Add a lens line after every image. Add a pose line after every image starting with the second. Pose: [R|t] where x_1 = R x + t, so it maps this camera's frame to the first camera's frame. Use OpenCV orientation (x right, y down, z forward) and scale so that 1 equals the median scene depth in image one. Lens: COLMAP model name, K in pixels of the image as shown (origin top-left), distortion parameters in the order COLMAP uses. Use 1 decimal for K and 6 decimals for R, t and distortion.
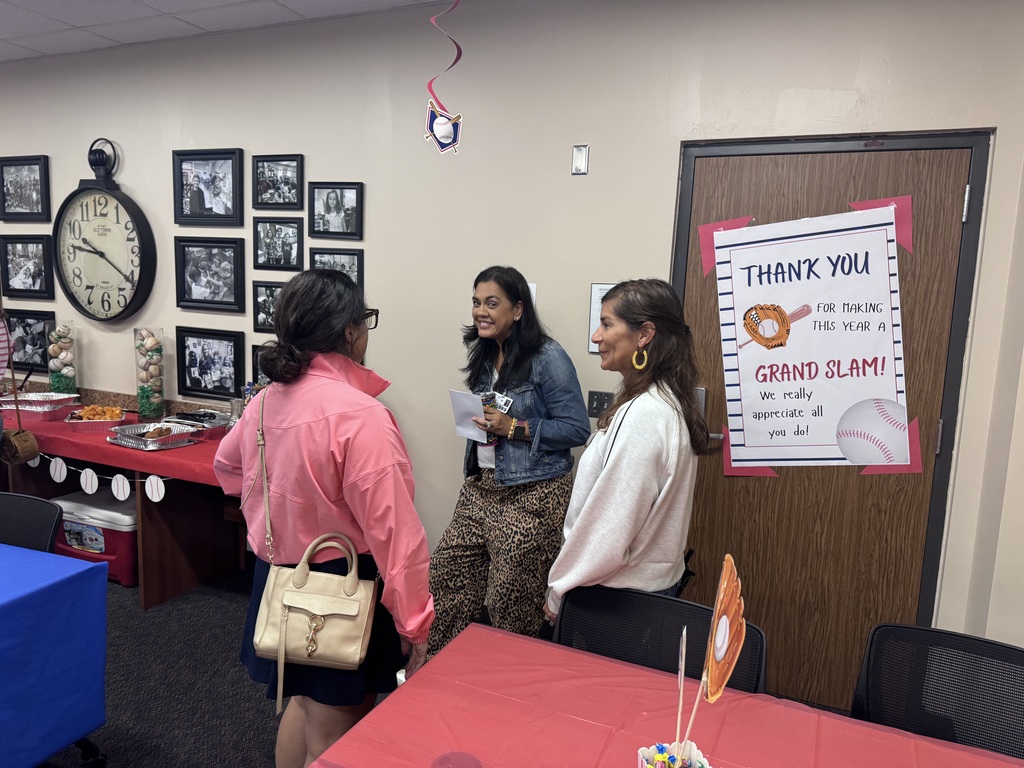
lens RADIAL K [[689.9, 0, 512.0], [0, 689.9, 384.0], [0, 0, 1]] dist [0.066388, -0.089968]
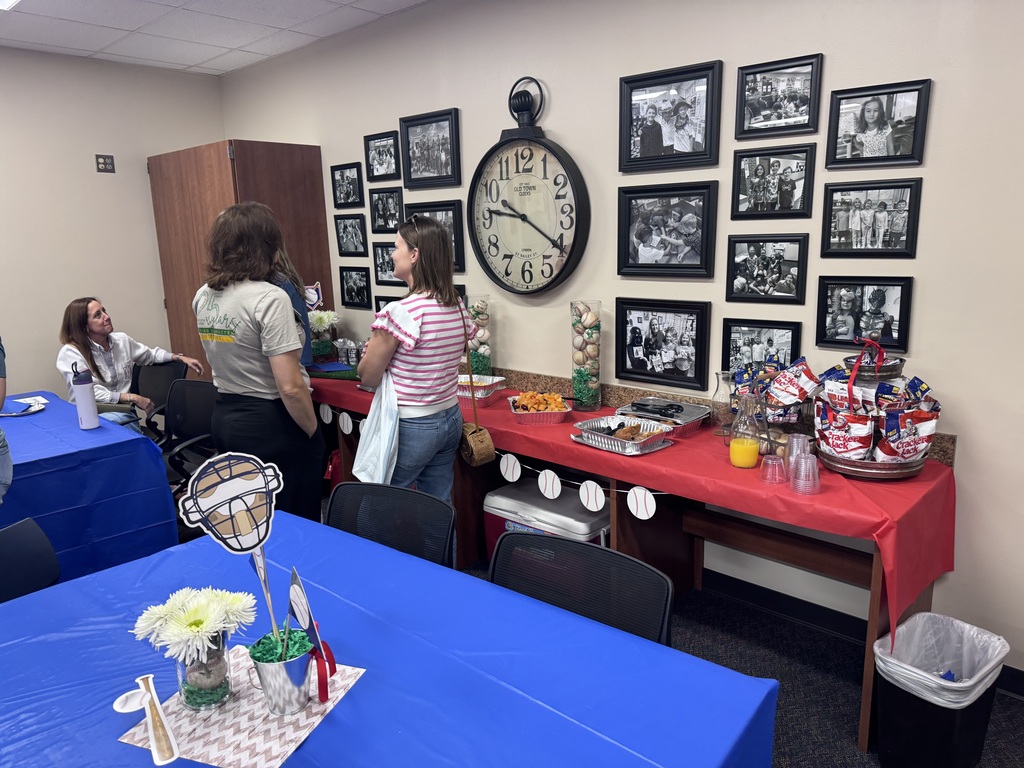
lens RADIAL K [[689.9, 0, 512.0], [0, 689.9, 384.0], [0, 0, 1]] dist [0.066388, -0.089968]
pose [[0.944739, 0.004253, -0.327795, -0.336859], [0.020812, 0.997121, 0.072921, -0.043662], [0.327162, -0.075713, 0.941930, 0.172768]]
